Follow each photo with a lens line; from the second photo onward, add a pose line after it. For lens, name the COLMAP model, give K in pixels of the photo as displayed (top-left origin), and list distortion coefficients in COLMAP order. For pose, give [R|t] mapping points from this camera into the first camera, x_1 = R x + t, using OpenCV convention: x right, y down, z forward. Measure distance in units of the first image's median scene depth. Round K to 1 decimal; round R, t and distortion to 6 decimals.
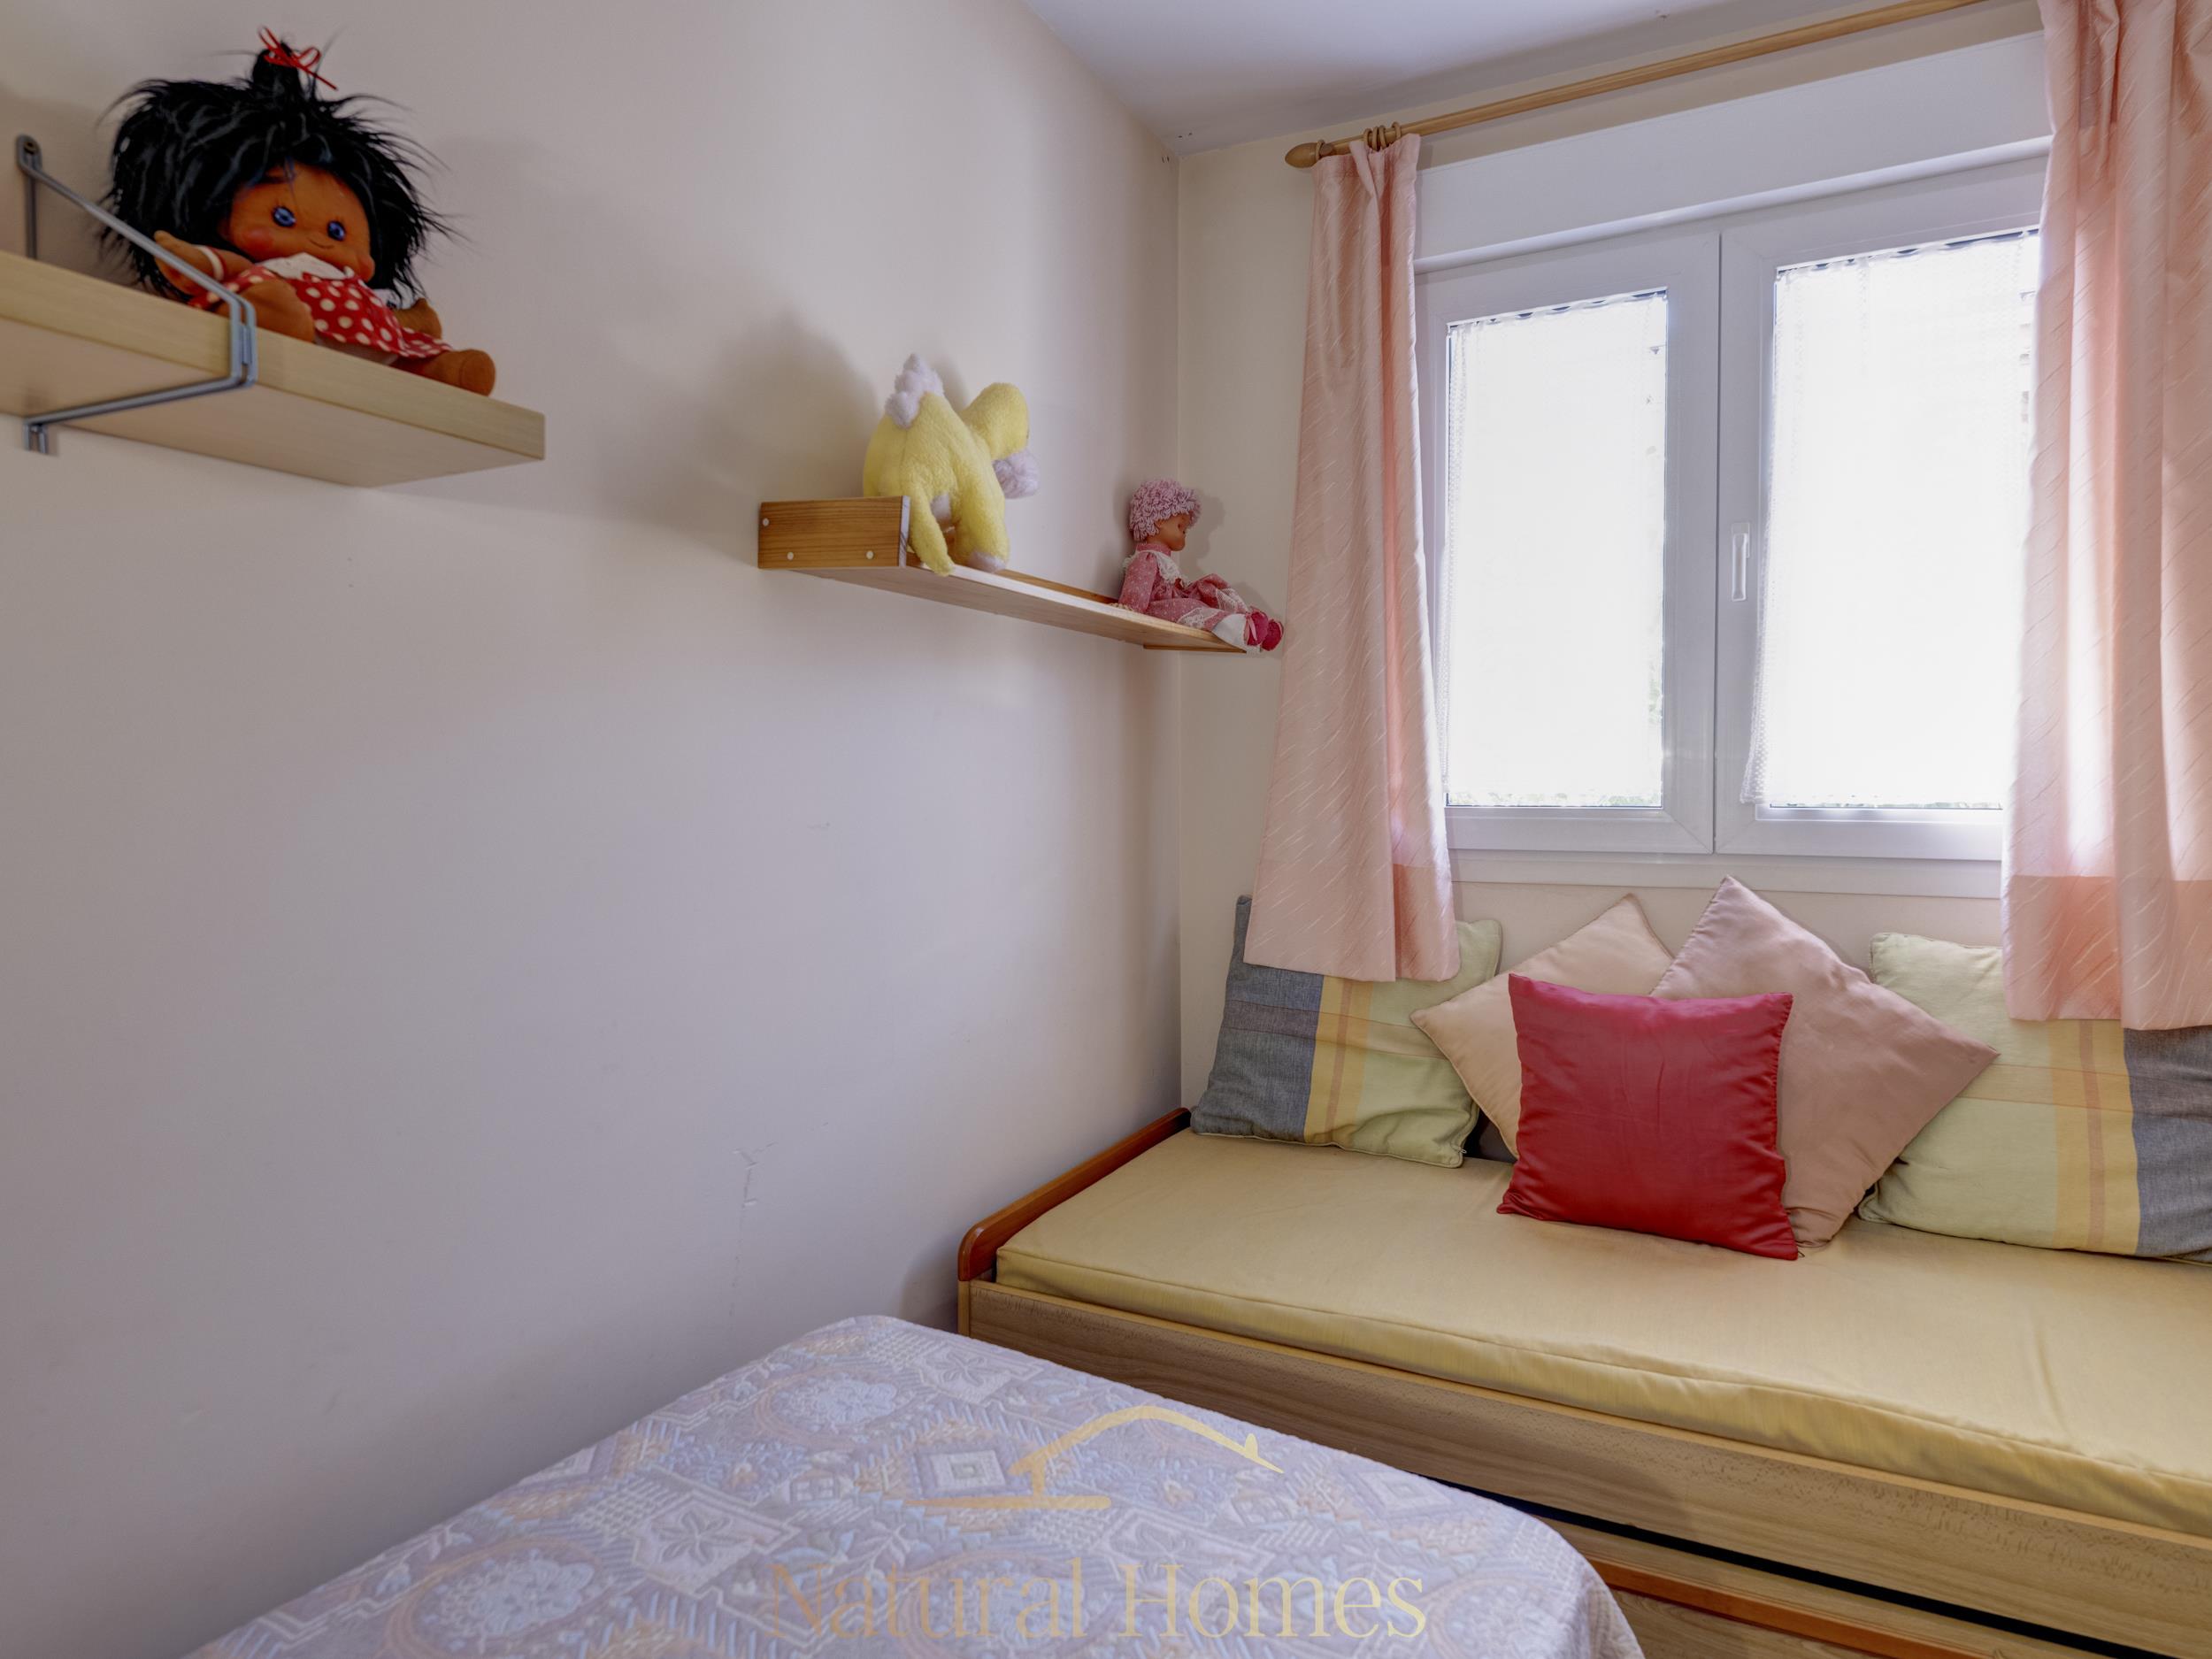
lens RADIAL K [[1161.3, 0, 1164.3], [0, 1161.3, 805.9], [0, 0, 1]] dist [0.004599, -0.003875]
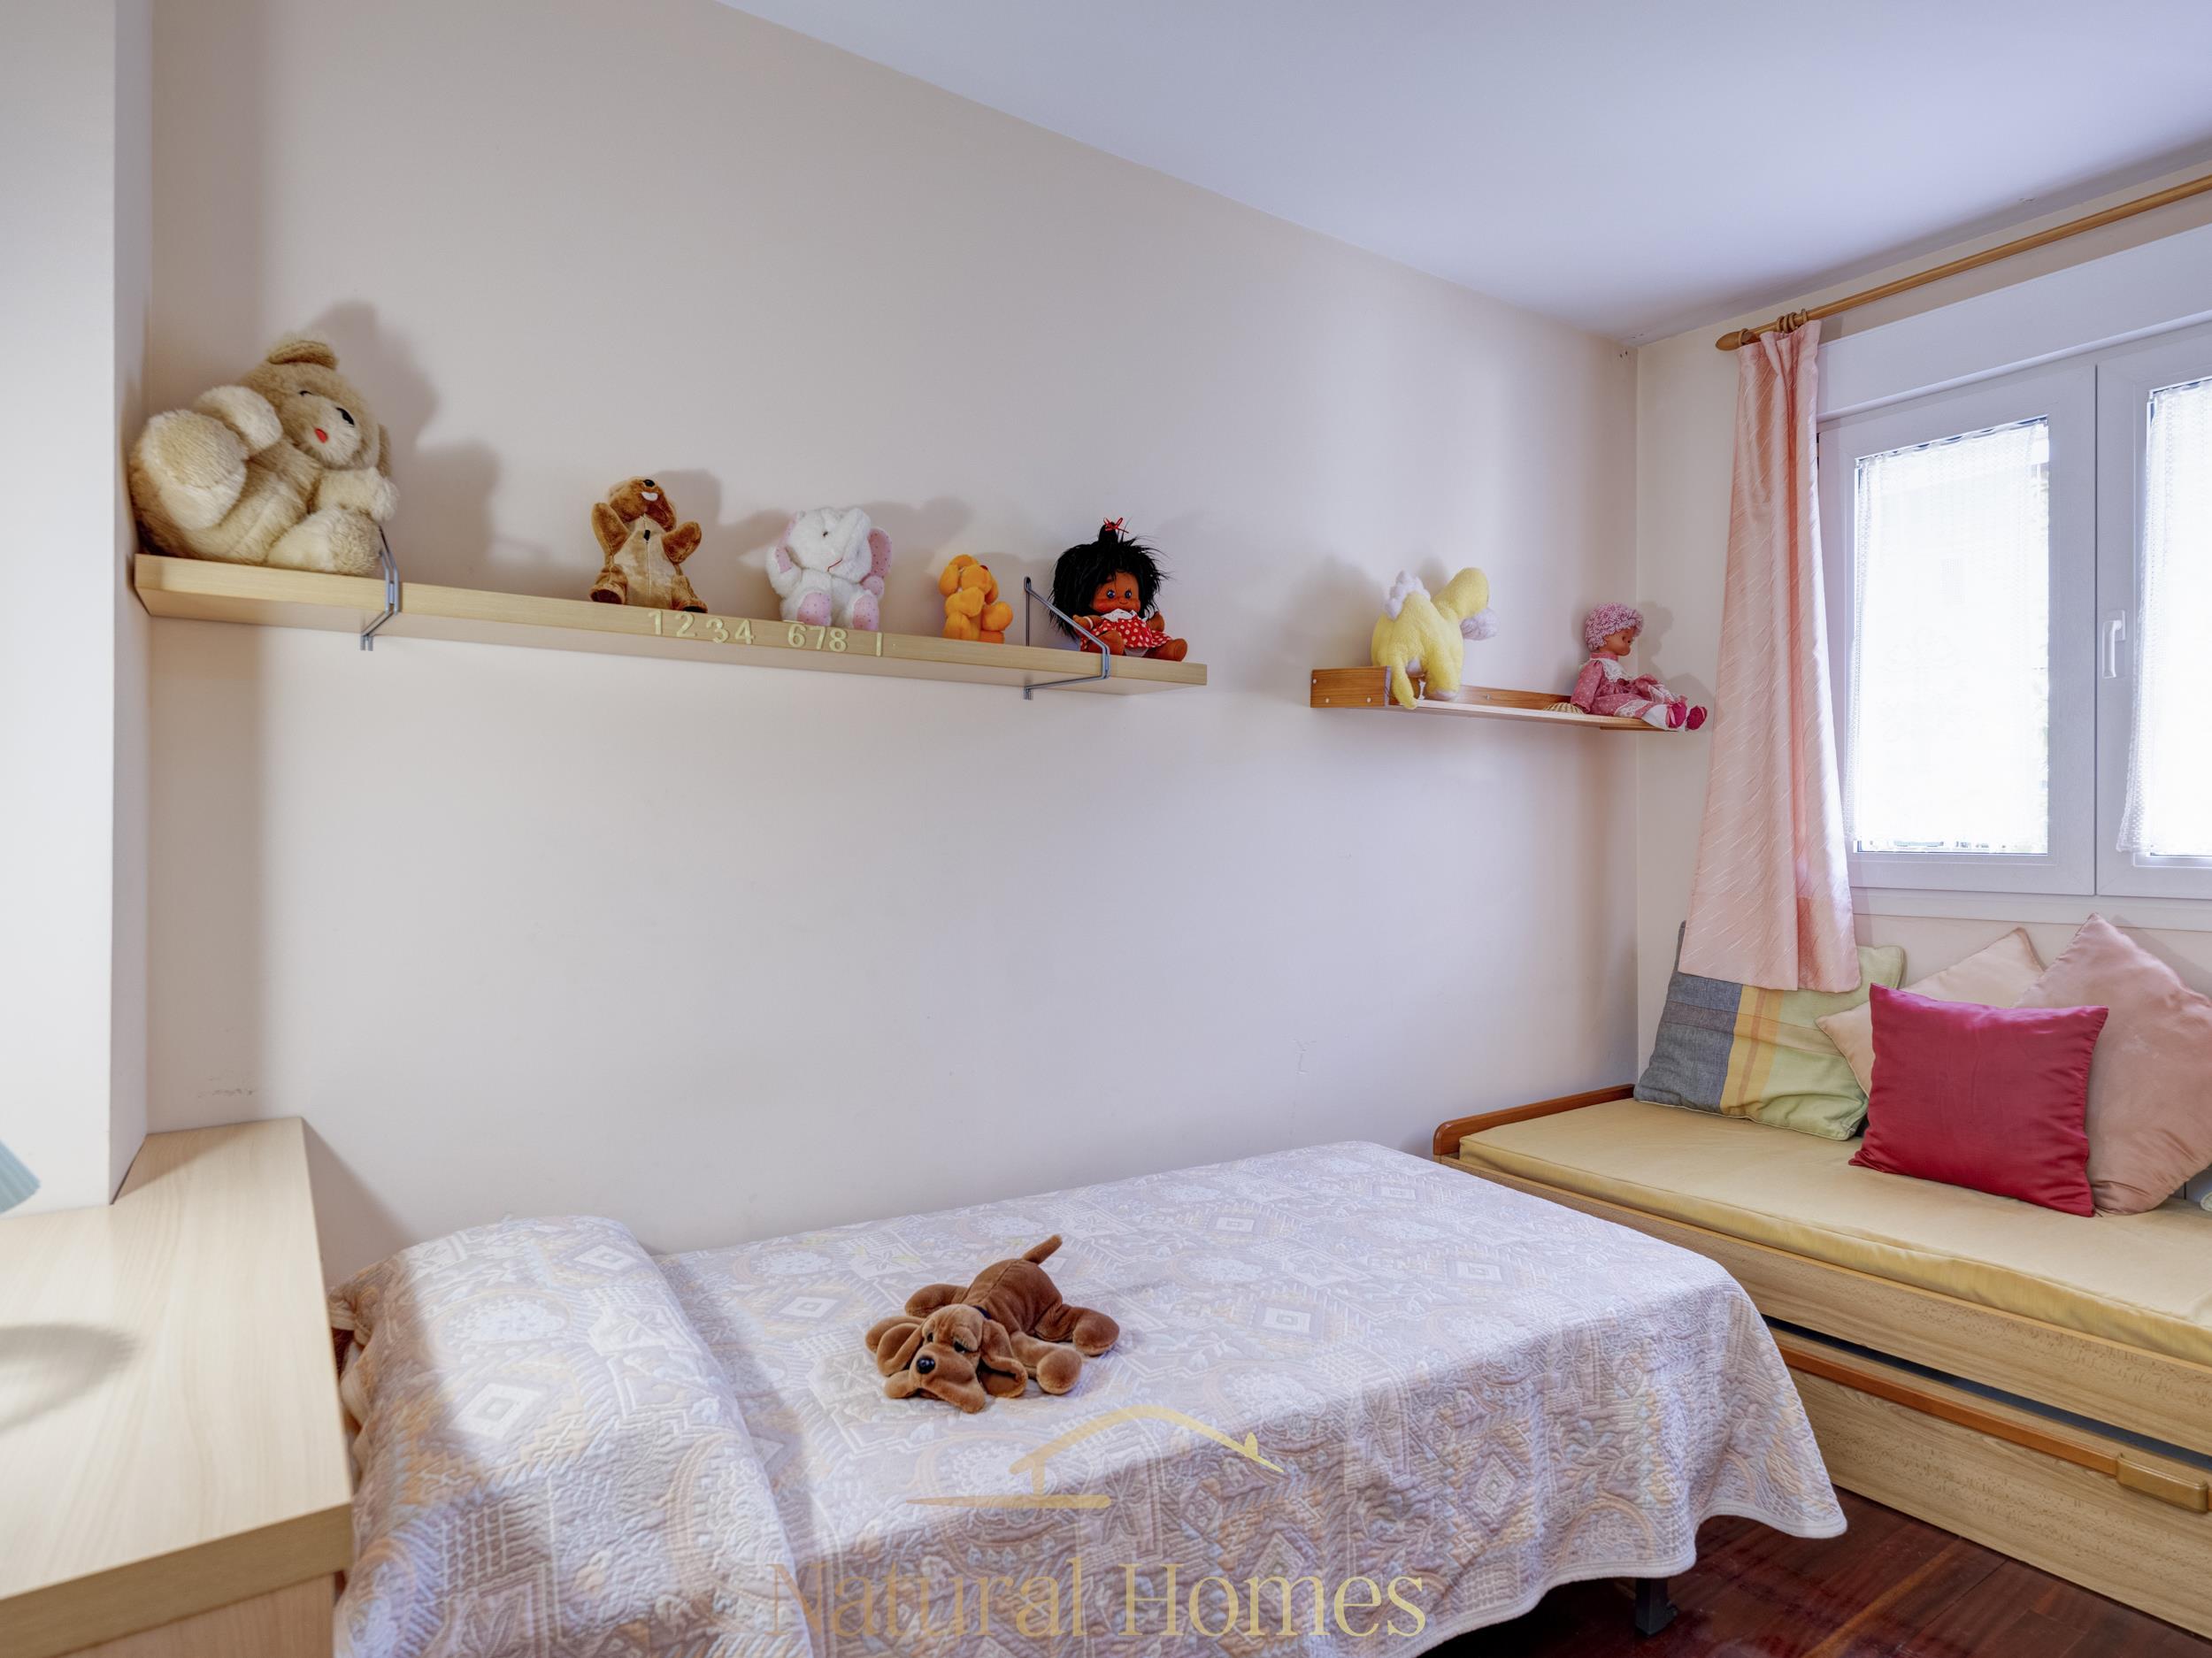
lens RADIAL K [[1204.8, 0, 1107.1], [0, 1204.8, 828.0], [0, 0, 1]] dist [0.001564, -0.003648]
pose [[0.852483, 0.003158, -0.522745, 0.309316], [-0.013408, 0.999785, -0.015825, 0.007847], [0.522582, 0.020499, 0.852342, -0.641349]]
